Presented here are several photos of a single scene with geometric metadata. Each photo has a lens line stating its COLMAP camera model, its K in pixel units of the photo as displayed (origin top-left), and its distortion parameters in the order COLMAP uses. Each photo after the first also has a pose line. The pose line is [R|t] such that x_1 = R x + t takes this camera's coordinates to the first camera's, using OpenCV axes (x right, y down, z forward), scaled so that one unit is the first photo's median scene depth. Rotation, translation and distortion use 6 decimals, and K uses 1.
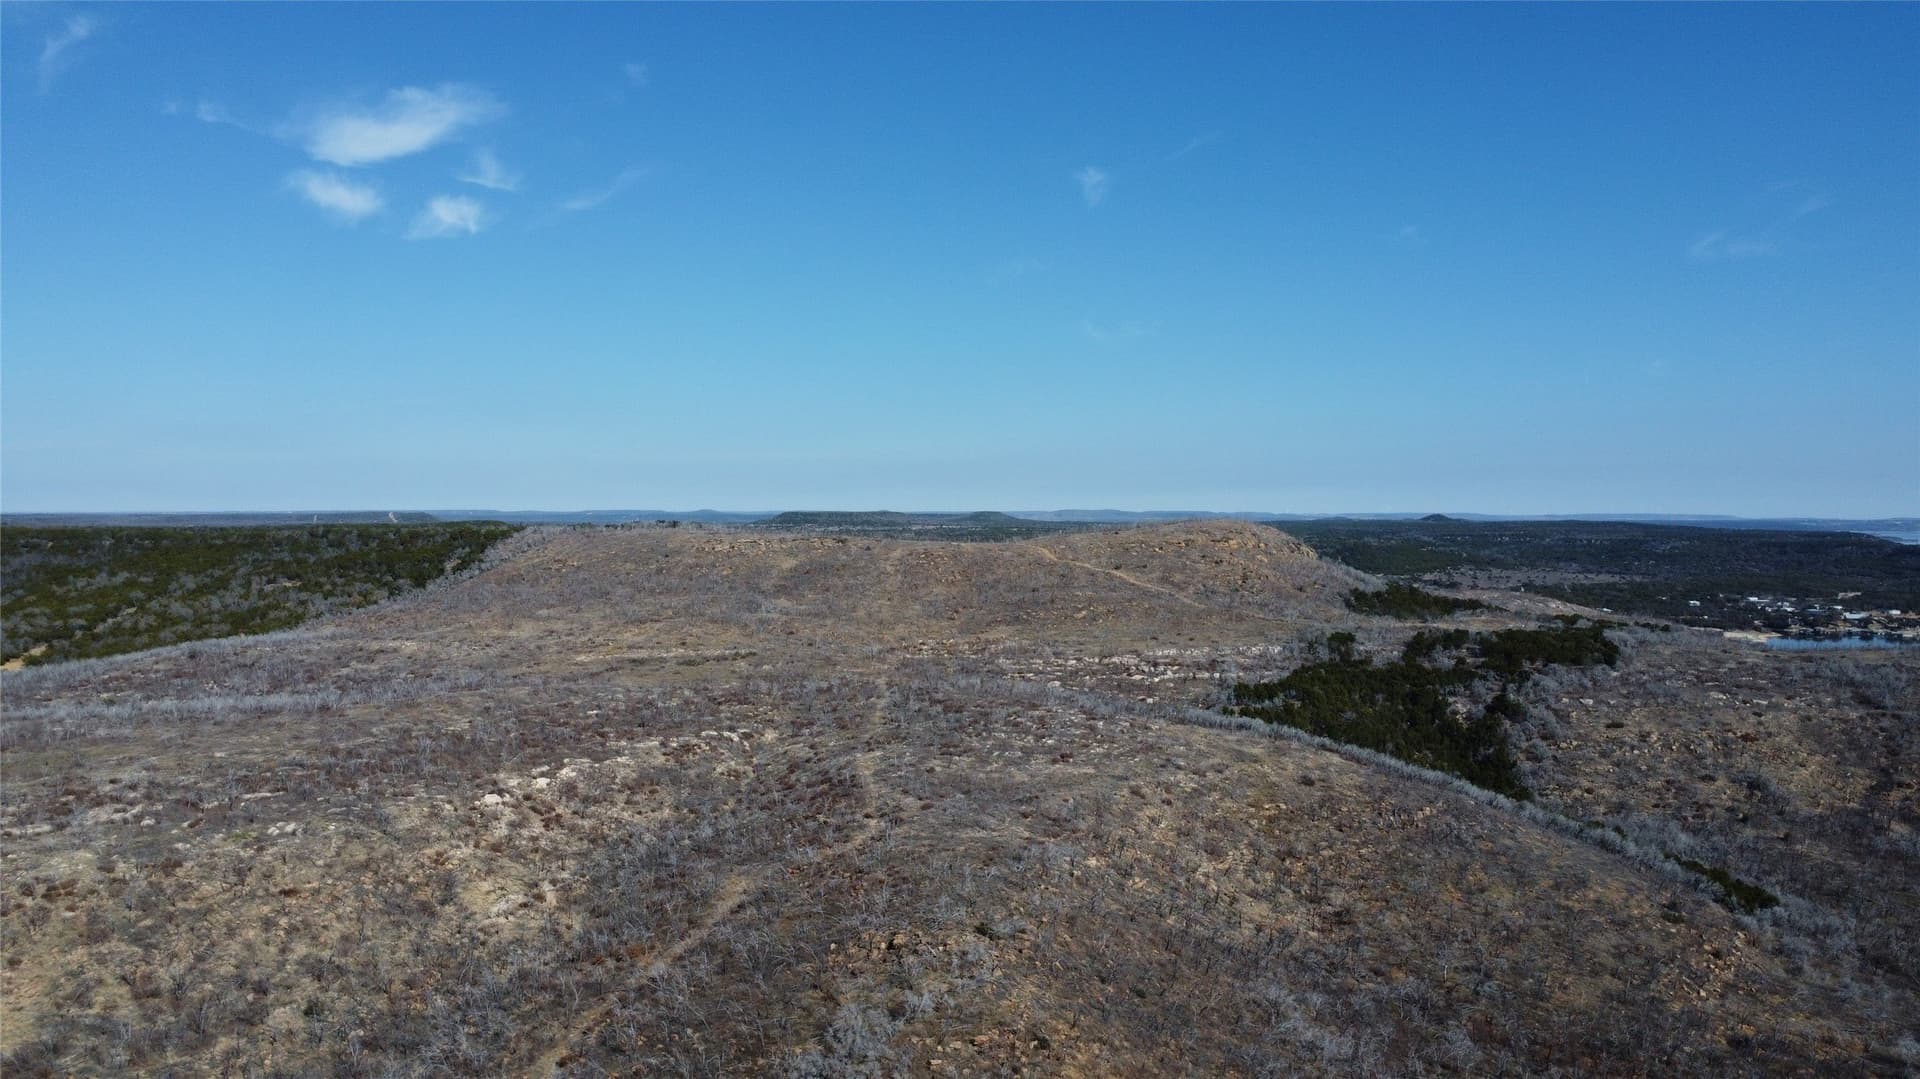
lens RADIAL K [[1393.9, 0, 952.4], [0, 1393.9, 530.3], [0, 0, 1]] dist [-0.019999, -0.024043]
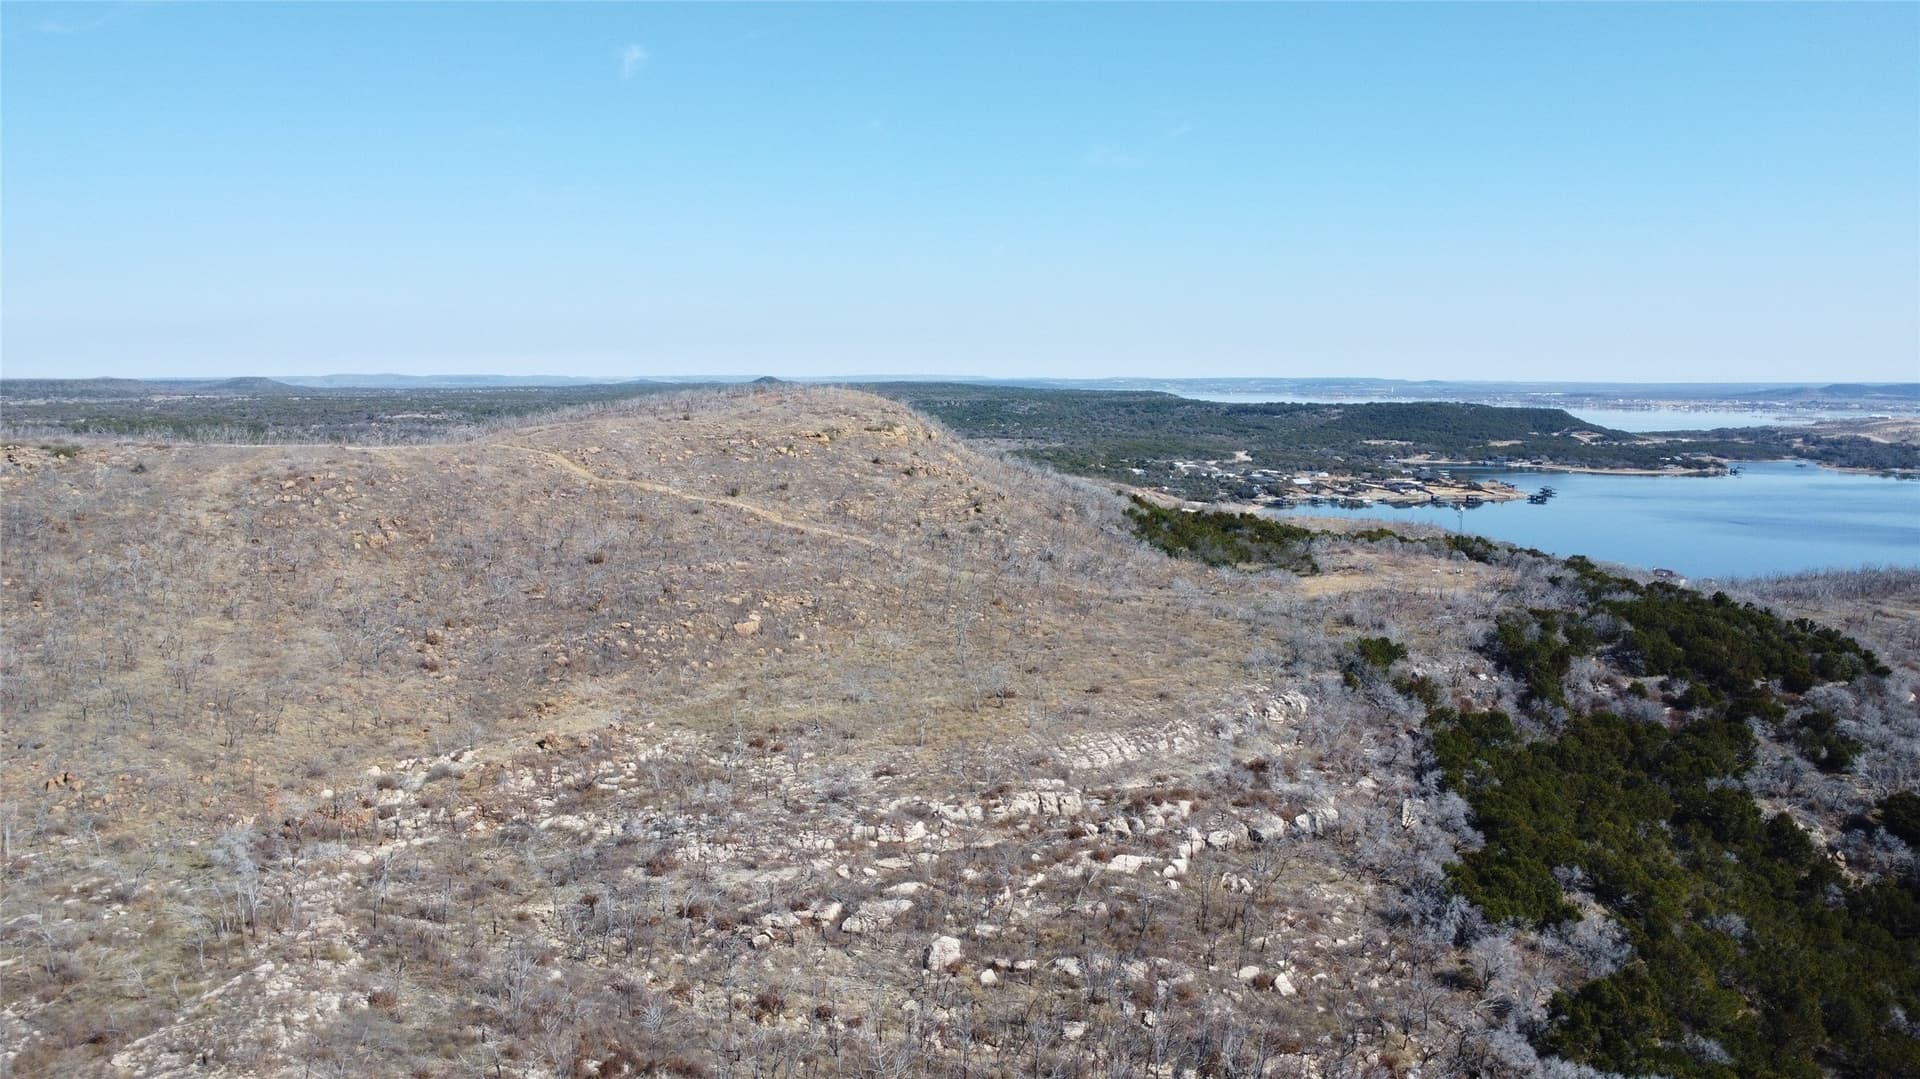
lens RADIAL K [[1393.9, 0, 952.4], [0, 1393.9, 530.3], [0, 0, 1]] dist [-0.019999, -0.024043]
pose [[0.877405, -0.057659, 0.476274, -0.045378], [0.010784, 0.994871, 0.100576, -0.007728], [-0.479630, -0.083109, 0.873526, 0.525230]]
